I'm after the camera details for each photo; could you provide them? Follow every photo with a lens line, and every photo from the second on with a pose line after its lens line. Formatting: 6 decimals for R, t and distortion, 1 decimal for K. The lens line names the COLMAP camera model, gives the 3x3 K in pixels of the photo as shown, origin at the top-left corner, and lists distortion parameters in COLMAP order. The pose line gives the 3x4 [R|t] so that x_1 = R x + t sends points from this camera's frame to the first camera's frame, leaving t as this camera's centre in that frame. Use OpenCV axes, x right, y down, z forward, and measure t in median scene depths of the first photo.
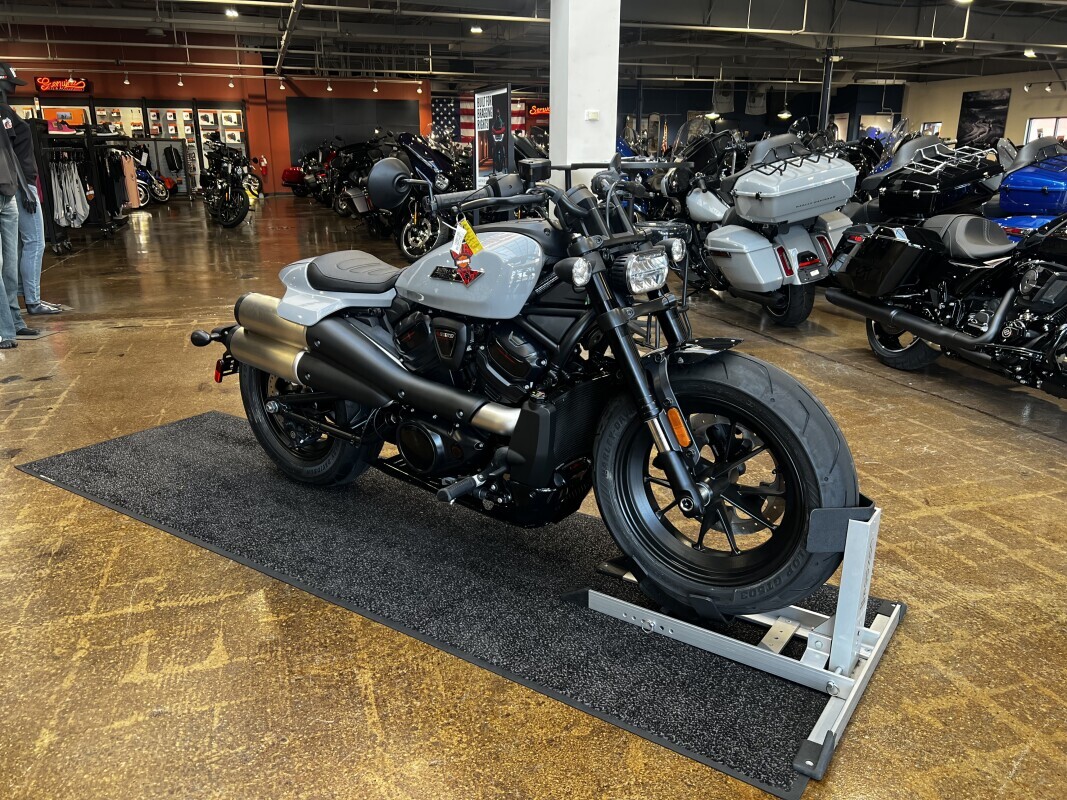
lens RADIAL K [[805.7, 0, 534.2], [0, 805.7, 398.7], [0, 0, 1]] dist [0.038591, -0.051082]
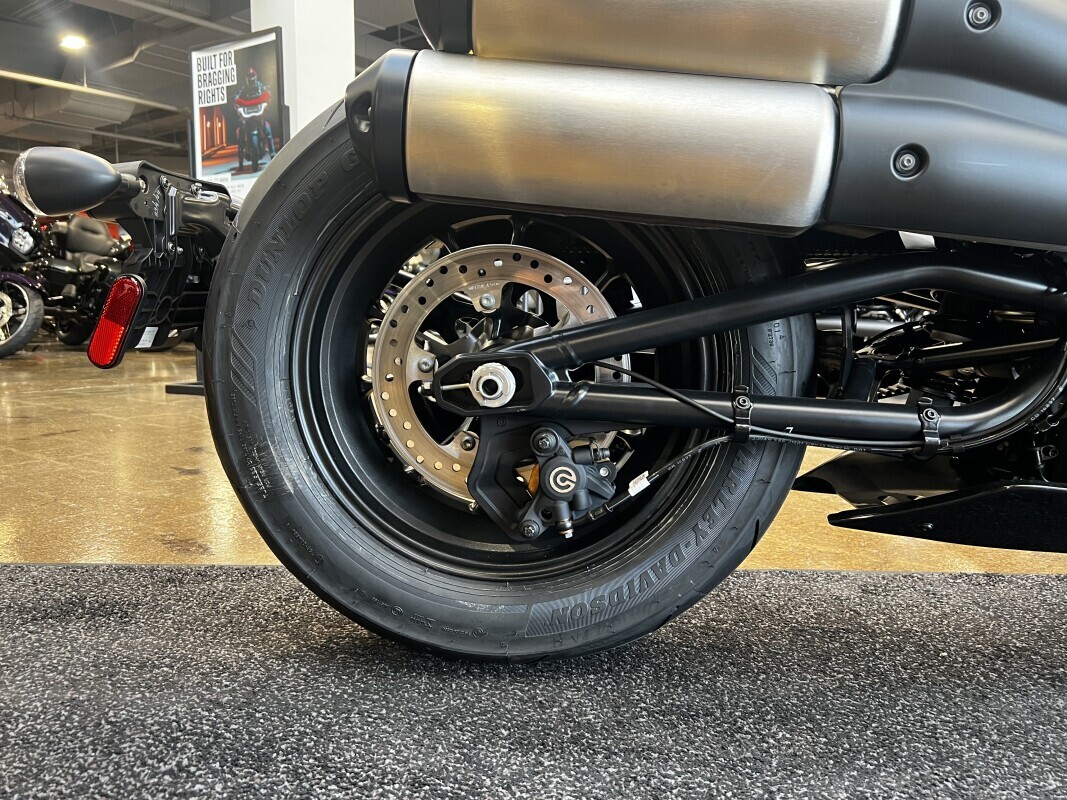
lens RADIAL K [[810.6, 0, 535.7], [0, 810.6, 396.0], [0, 0, 1]] dist [0.033444, -0.051491]
pose [[0.831849, -0.056110, 0.552158, -0.521654], [0.156056, 0.978385, -0.135681, 0.059811], [-0.532610, 0.199033, 0.822625, 0.874186]]
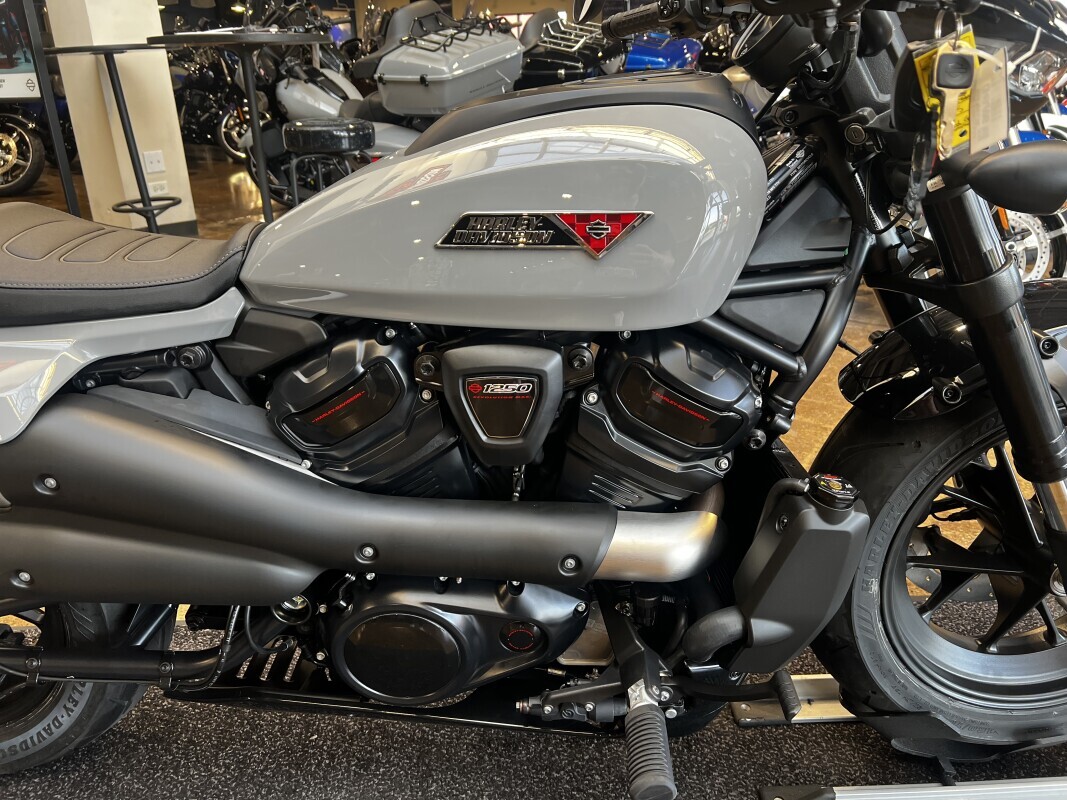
lens RADIAL K [[805.7, 0, 534.2], [0, 805.7, 398.7], [0, 0, 1]] dist [0.038591, -0.051082]
pose [[0.804669, -0.245178, 0.540735, -0.273890], [0.187853, 0.969100, 0.159862, -0.118105], [-0.563222, -0.027057, 0.825863, 0.592880]]
